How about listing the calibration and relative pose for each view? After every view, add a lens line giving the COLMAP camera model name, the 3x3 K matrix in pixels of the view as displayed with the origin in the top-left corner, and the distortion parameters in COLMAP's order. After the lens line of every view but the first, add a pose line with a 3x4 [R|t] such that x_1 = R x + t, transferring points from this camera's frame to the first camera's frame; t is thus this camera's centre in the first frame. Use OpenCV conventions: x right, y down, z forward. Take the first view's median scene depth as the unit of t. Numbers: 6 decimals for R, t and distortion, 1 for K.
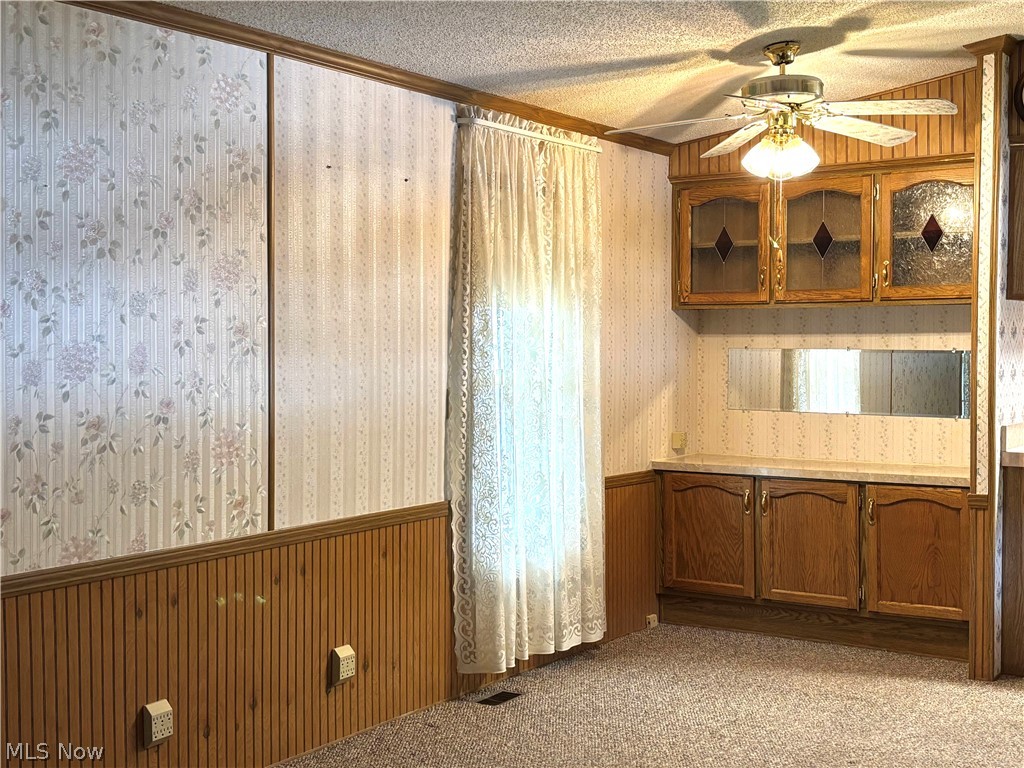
lens RADIAL K [[1351.5, 0, 512.0], [0, 1351.5, 384.0], [0, 0, 1]] dist [0.220610, -0.633230]
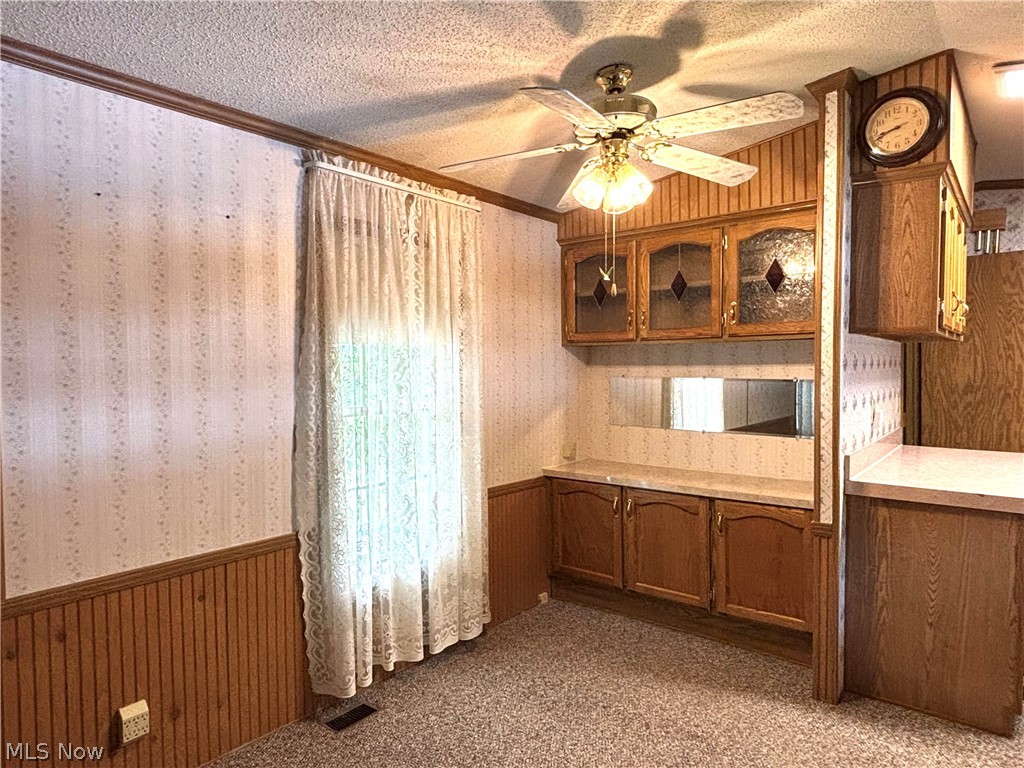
lens RADIAL K [[651.7, 0, 498.7], [0, 651.7, 386.1], [0, 0, 1]] dist [0.069566, -0.092481]
pose [[0.994787, -0.003819, -0.101899, 0.139380], [0.004070, 0.999989, 0.002255, -0.022669], [0.101890, -0.002658, 0.994792, 0.453387]]
